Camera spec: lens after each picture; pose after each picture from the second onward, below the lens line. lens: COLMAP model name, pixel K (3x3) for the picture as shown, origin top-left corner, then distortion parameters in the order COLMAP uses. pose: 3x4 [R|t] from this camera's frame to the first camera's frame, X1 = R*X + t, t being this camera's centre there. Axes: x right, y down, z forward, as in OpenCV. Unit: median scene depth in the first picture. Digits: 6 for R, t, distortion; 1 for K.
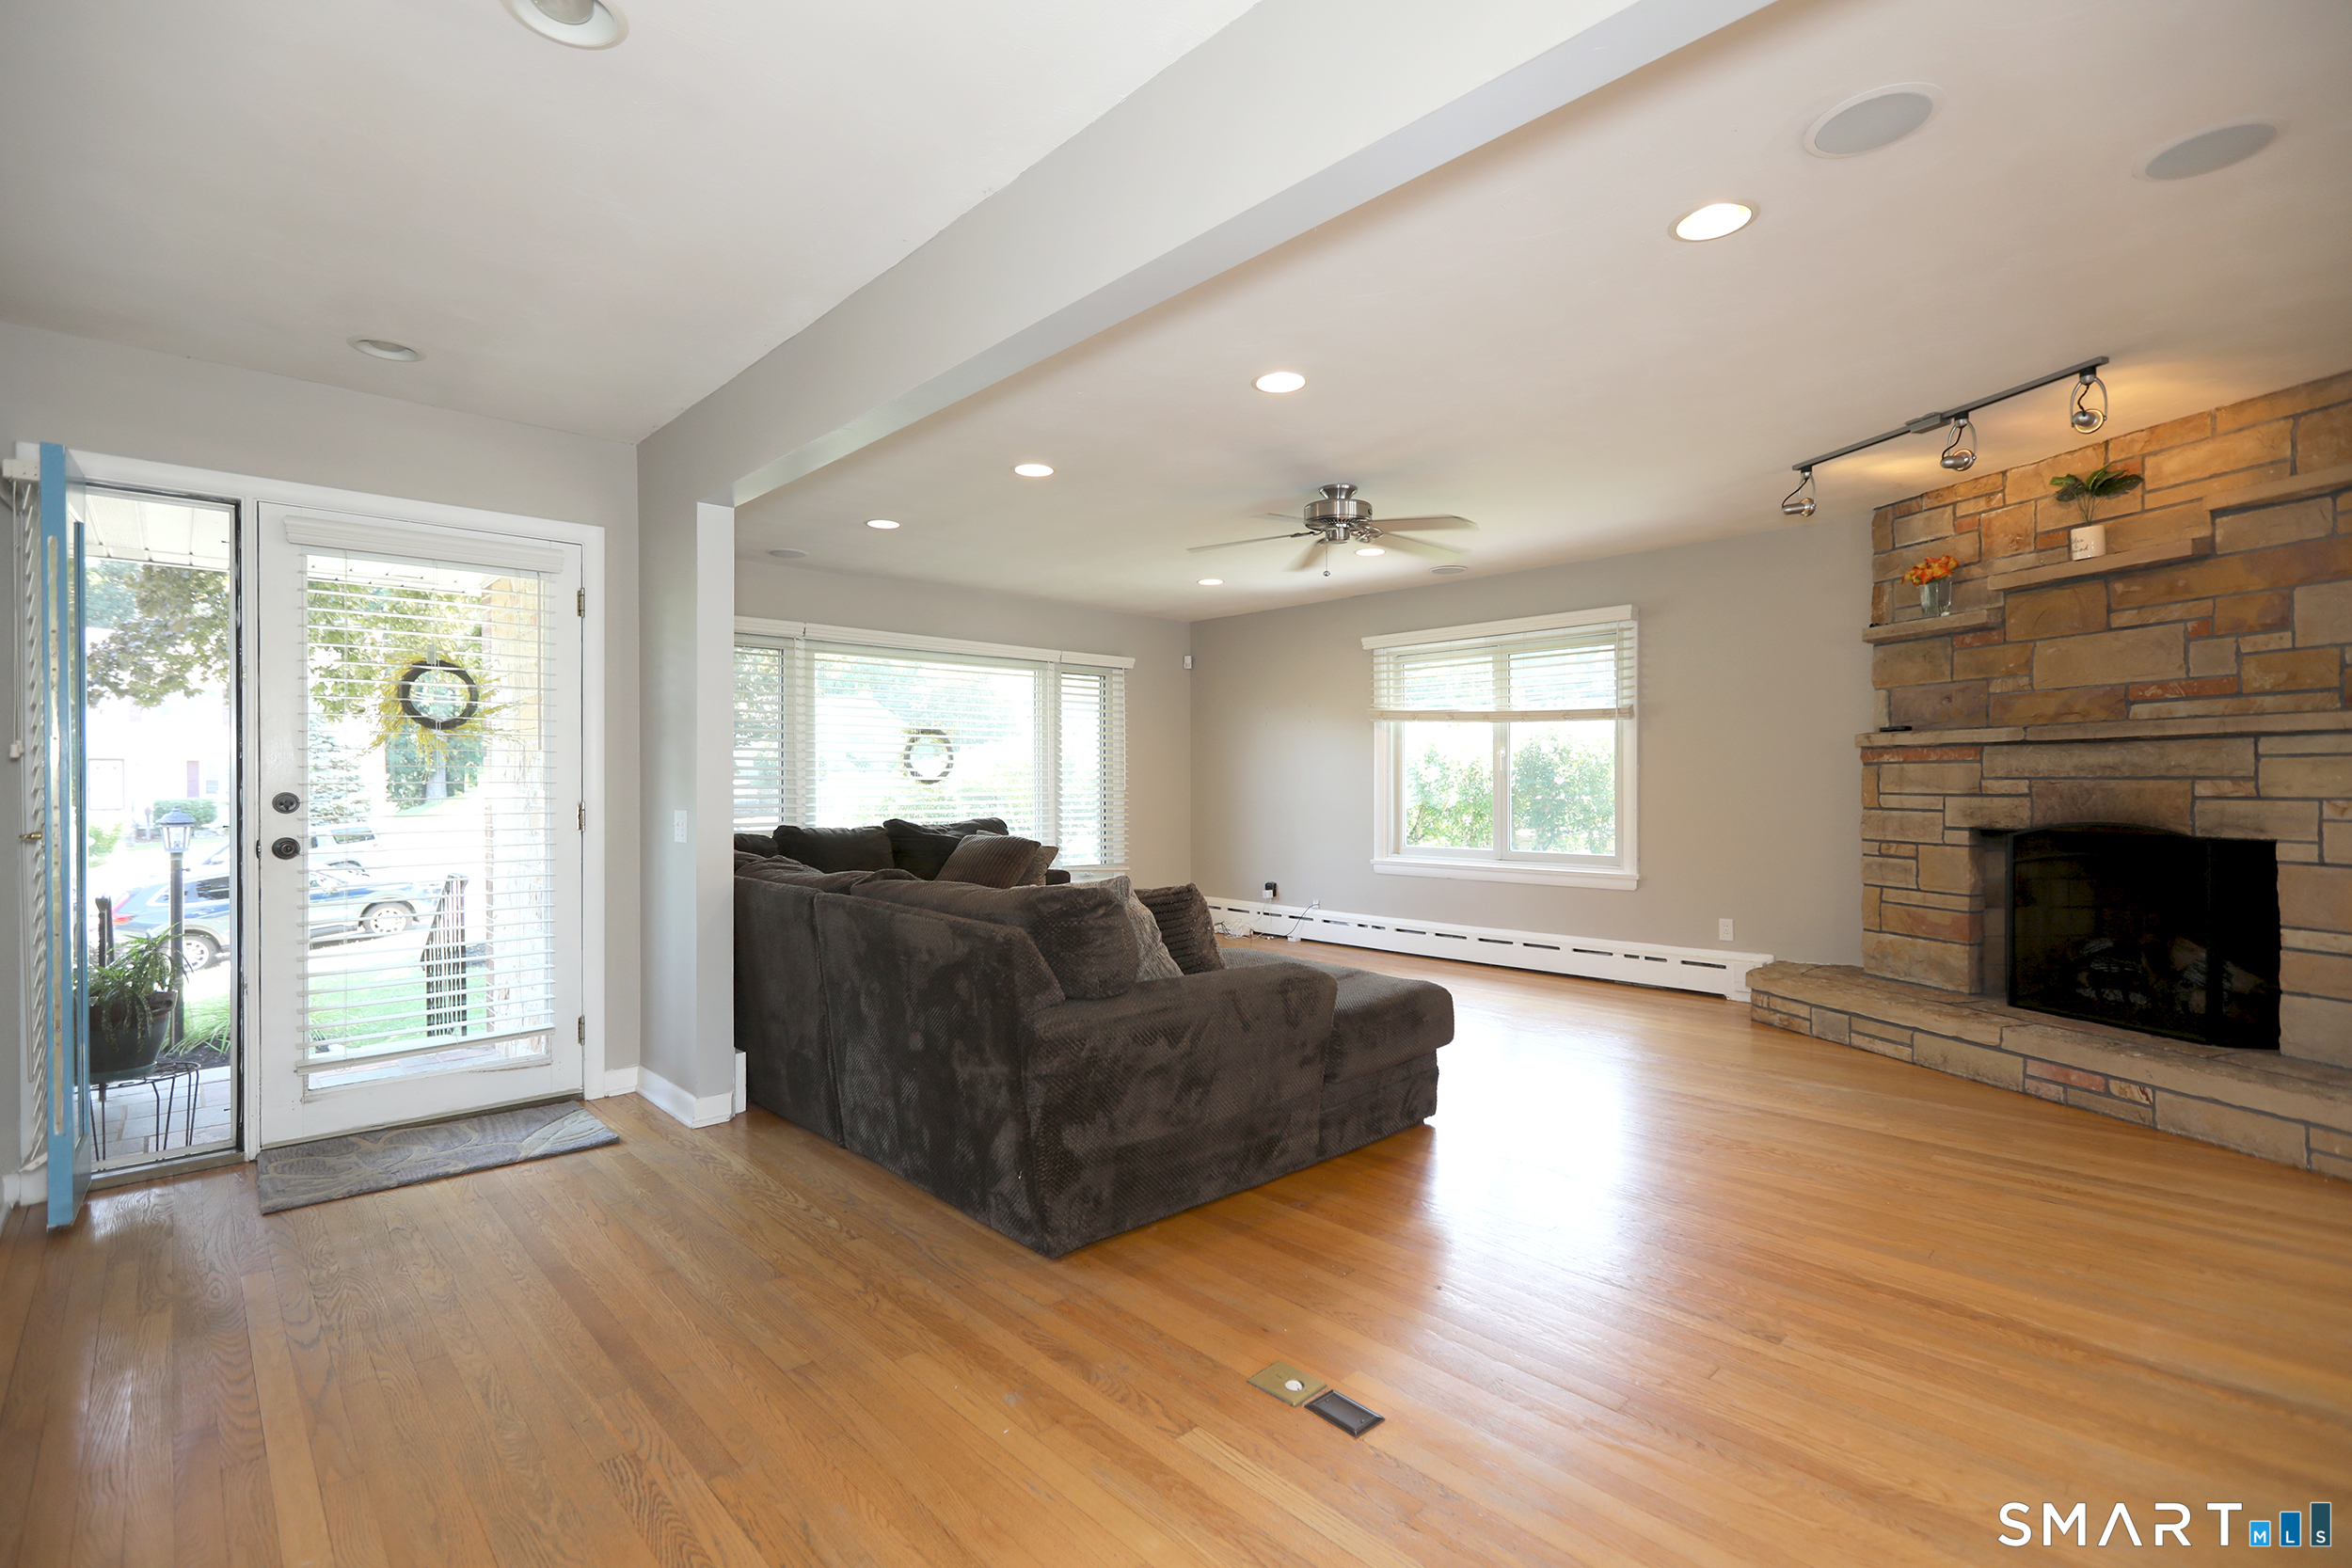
lens RADIAL K [[1064.1, 0, 1181.1], [0, 1064.1, 784.6], [0, 0, 1]] dist [-0.000631, 0.000827]
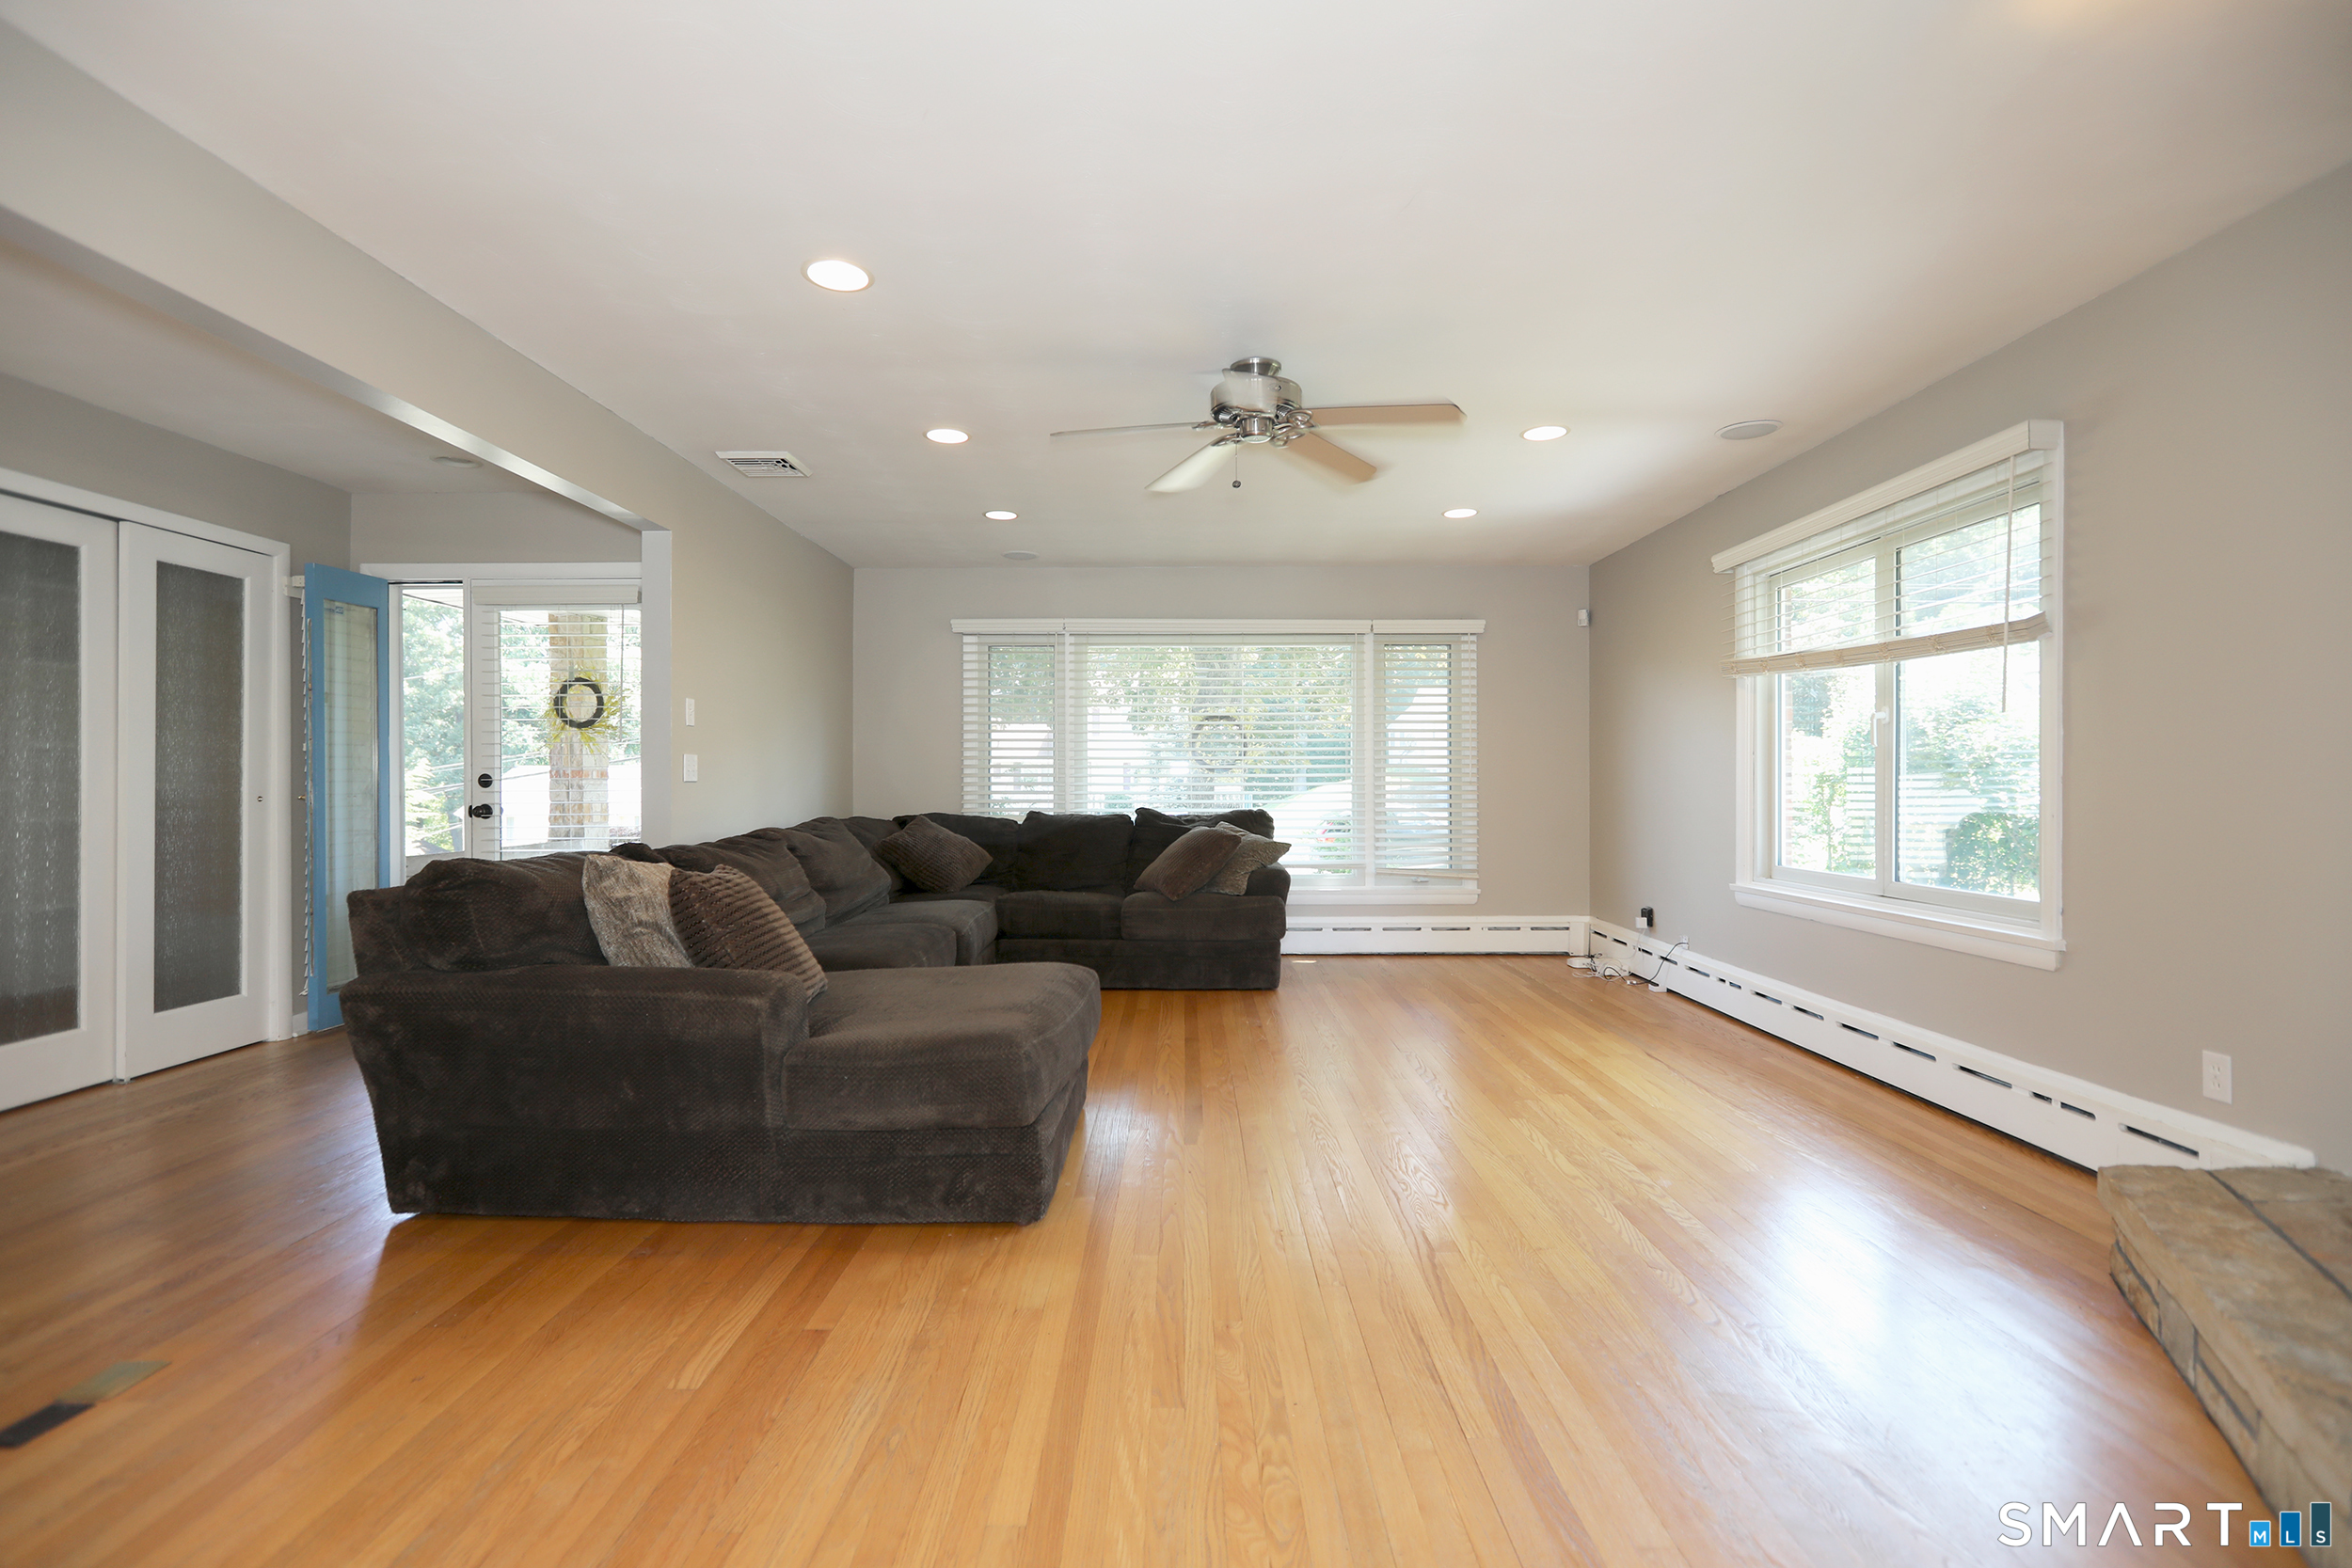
lens RADIAL K [[1064.1, 0, 1167.5], [0, 1064.1, 792.9], [0, 0, 1]] dist [-0.000631, 0.000827]
pose [[0.712357, 0.007720, -0.701775, 0.648532], [-0.002182, 0.999959, 0.008785, 0.014001], [0.701814, -0.004727, 0.712345, 0.450363]]
